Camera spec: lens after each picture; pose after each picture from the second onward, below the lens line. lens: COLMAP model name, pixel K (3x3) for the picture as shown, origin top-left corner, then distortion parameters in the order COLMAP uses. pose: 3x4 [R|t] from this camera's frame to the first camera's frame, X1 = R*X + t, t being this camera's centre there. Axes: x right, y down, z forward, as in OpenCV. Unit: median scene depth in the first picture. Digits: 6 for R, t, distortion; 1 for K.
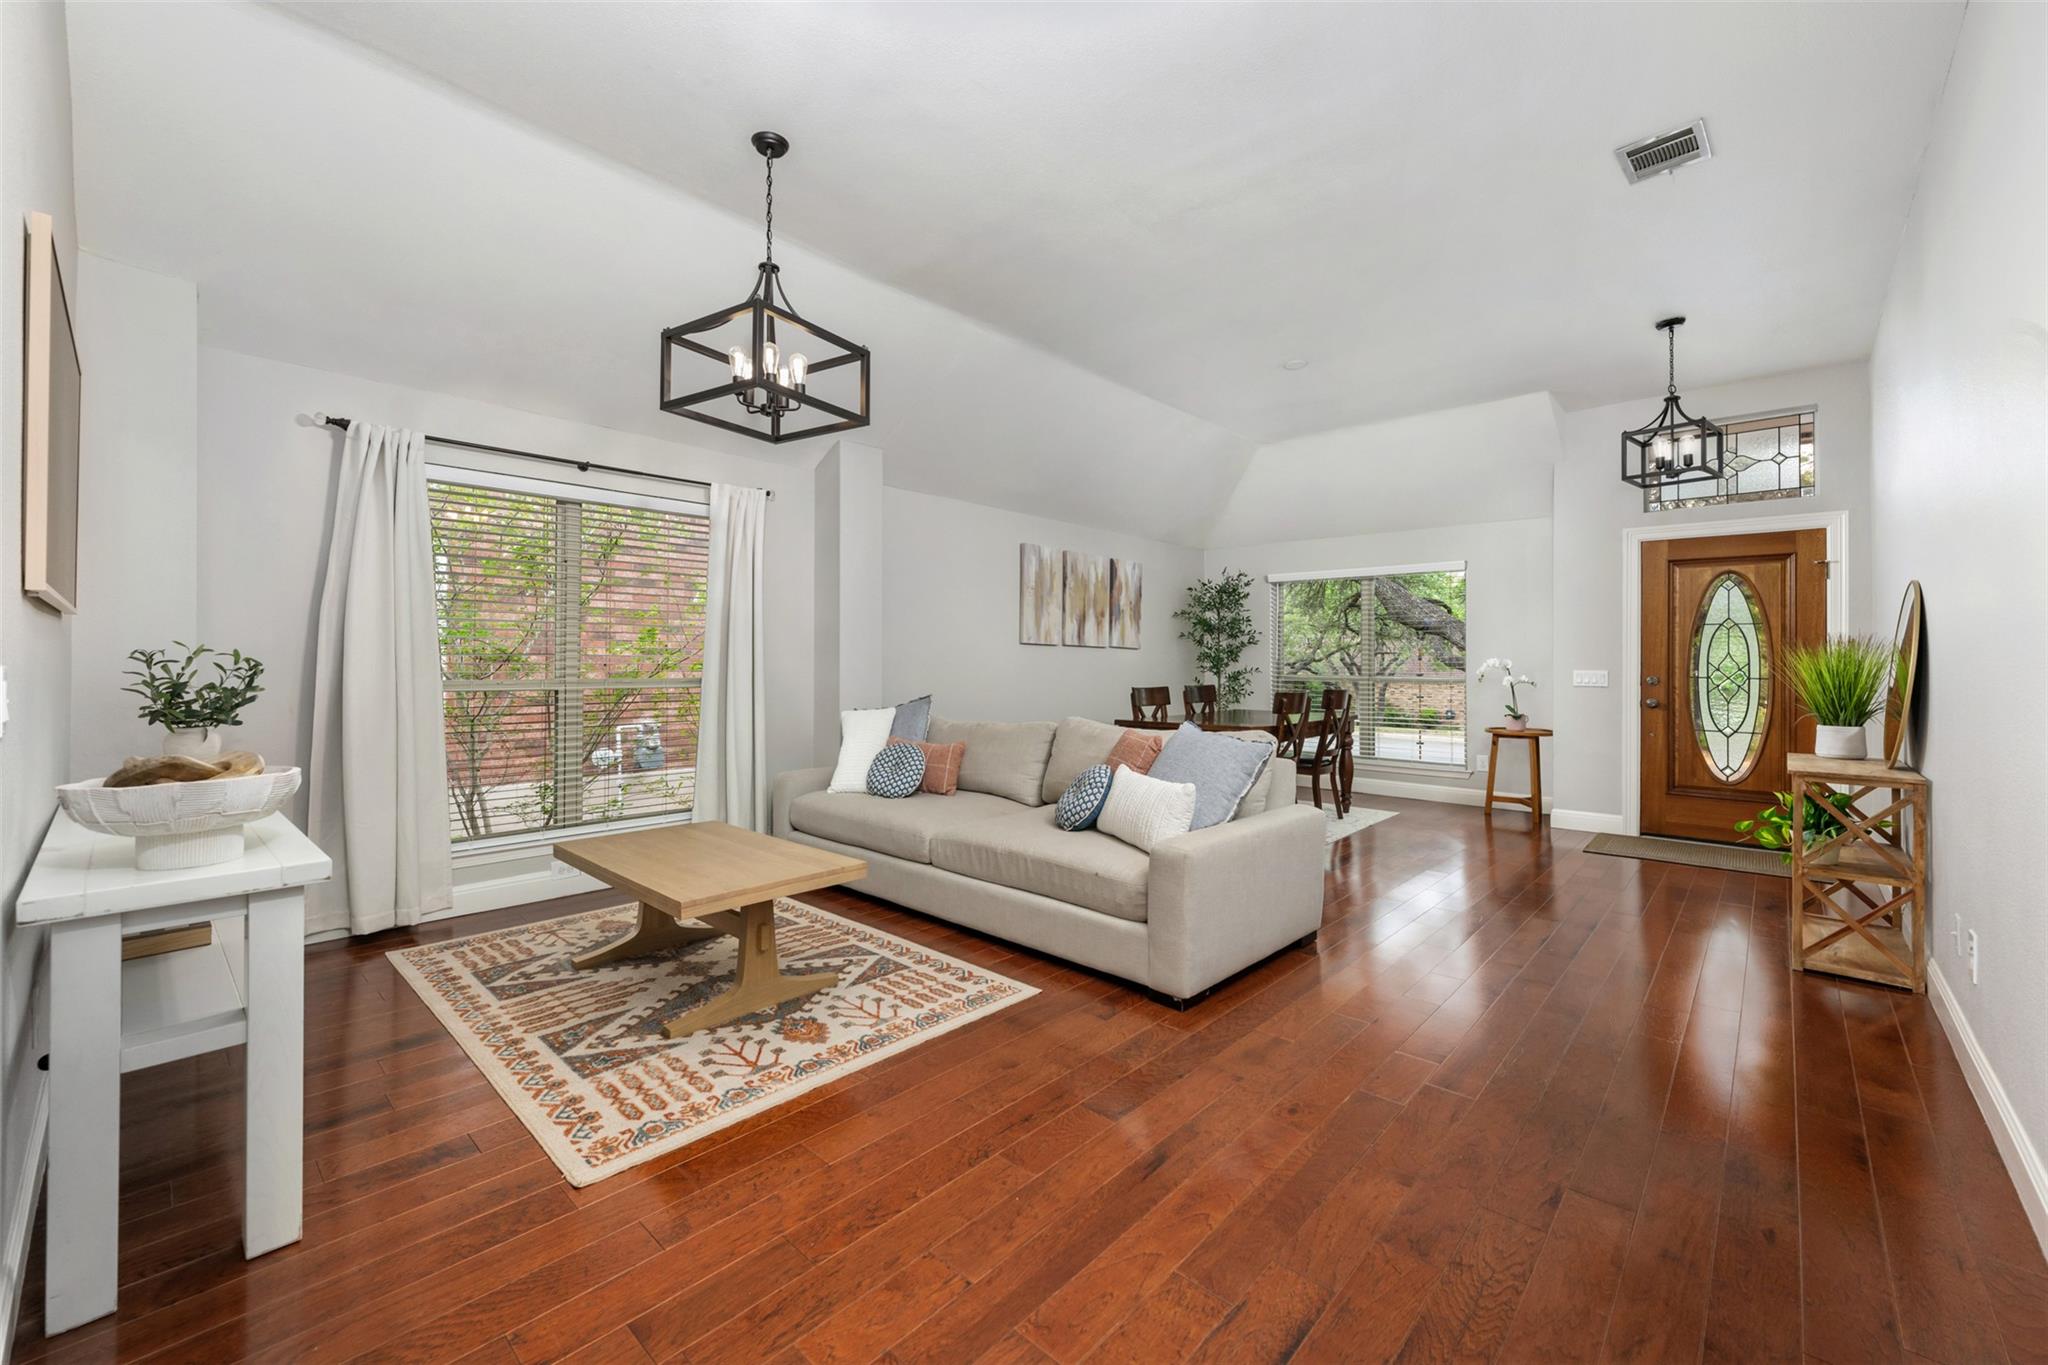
lens RADIAL K [[813.7, 0, 1029.2], [0, 813.7, 655.9], [0, 0, 1]] dist [-0.000697, -0.000145]
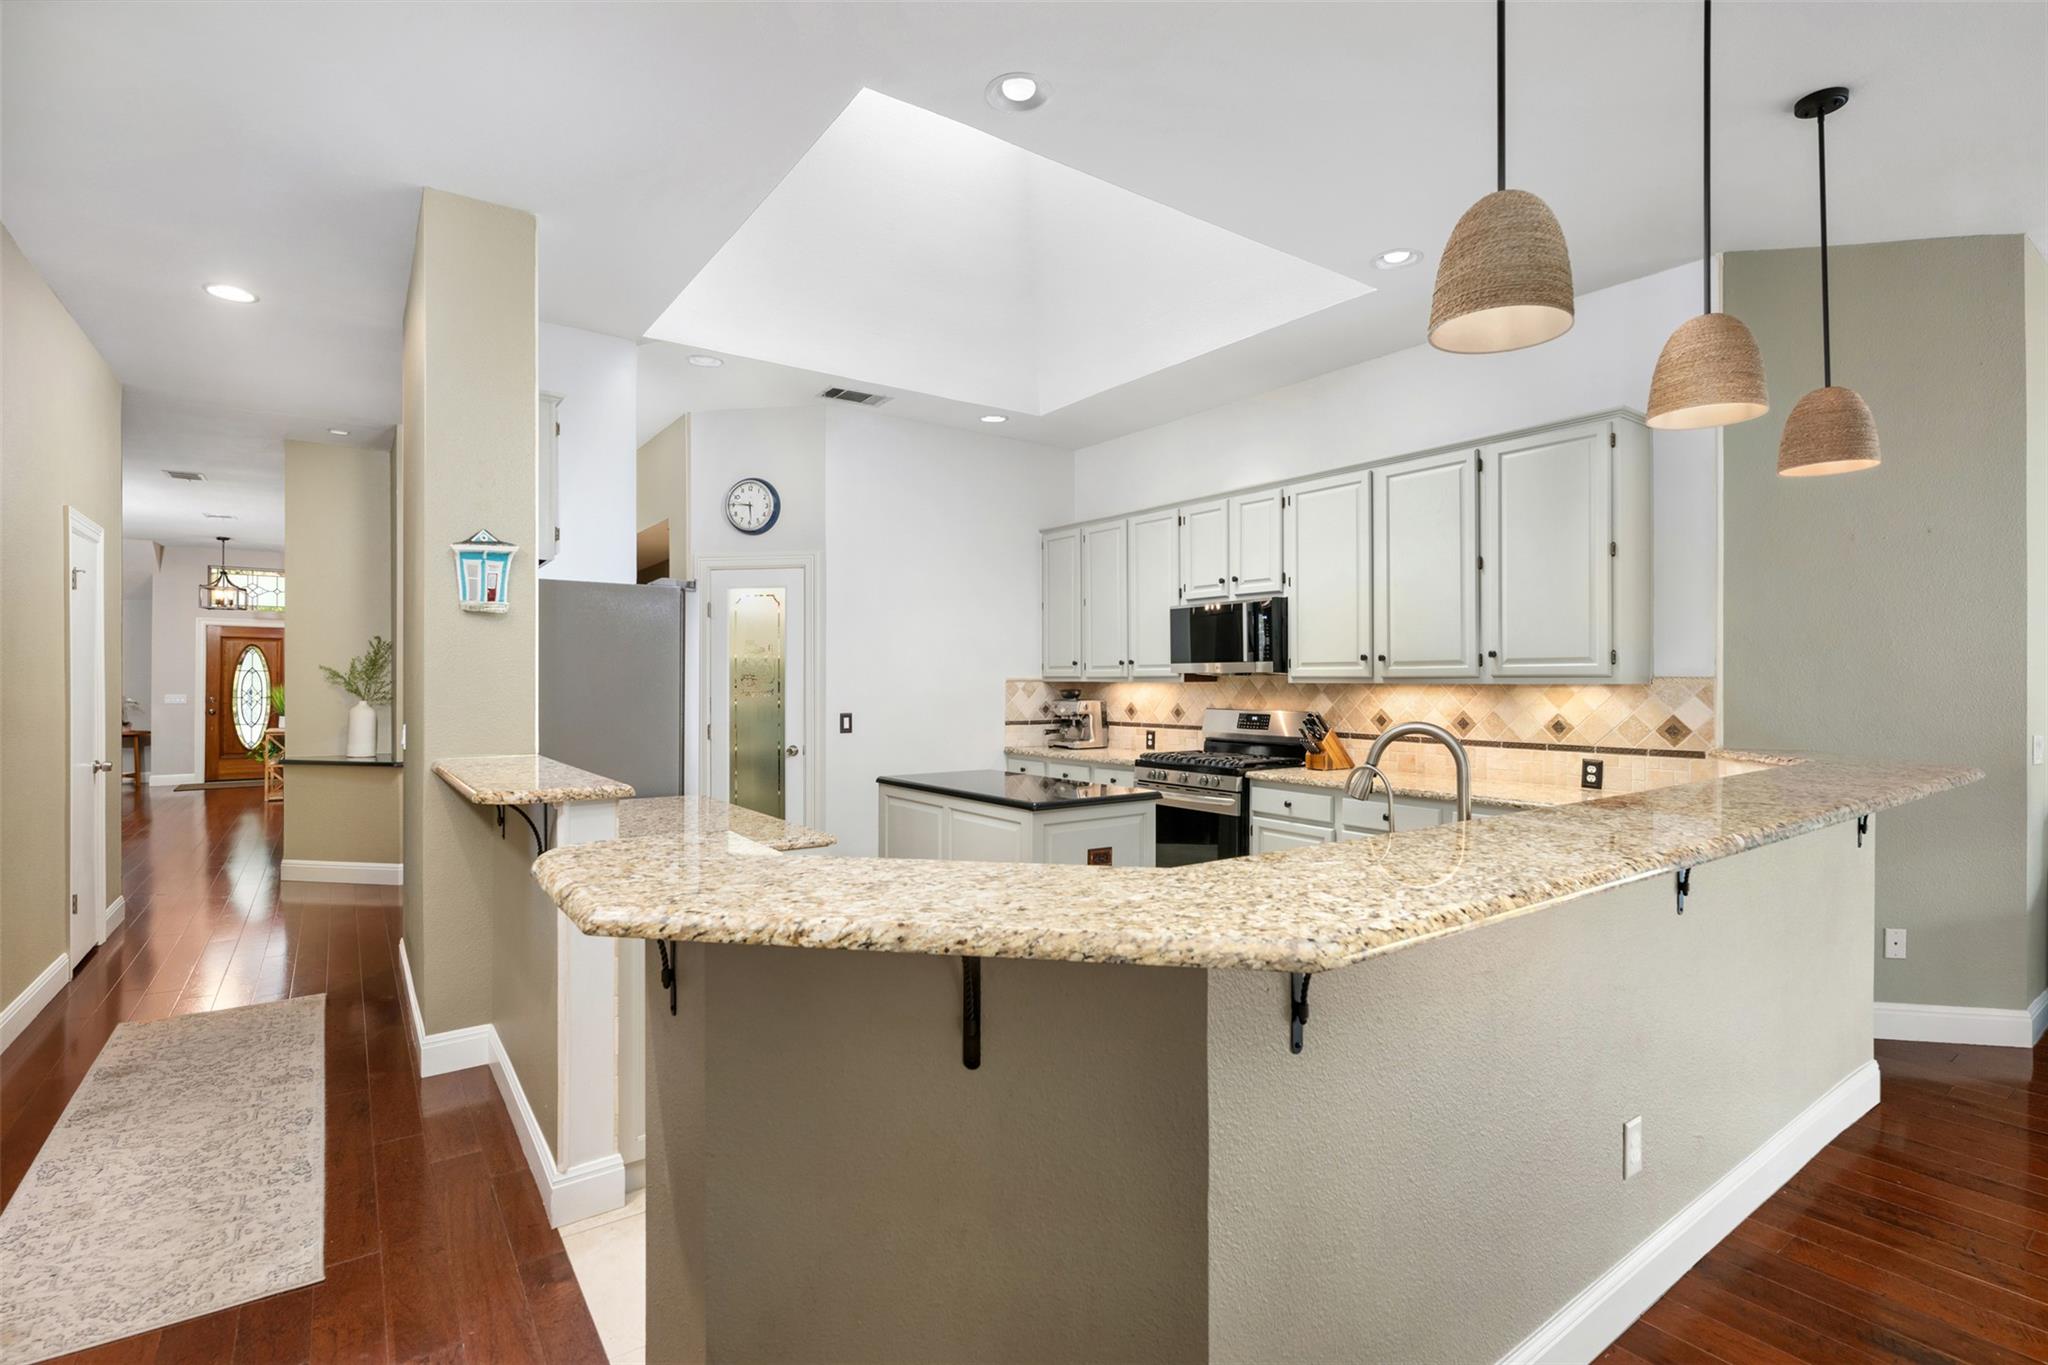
lens RADIAL K [[951.8, 0, 1016.2], [0, 951.8, 672.6], [0, 0, 1]] dist [-0.001630, 0.000108]
pose [[0.204471, 0.003506, 0.978866, -2.470857], [-0.009048, 0.999958, -0.001692, -0.114090], [-0.978831, -0.008511, 0.204494, -3.121189]]
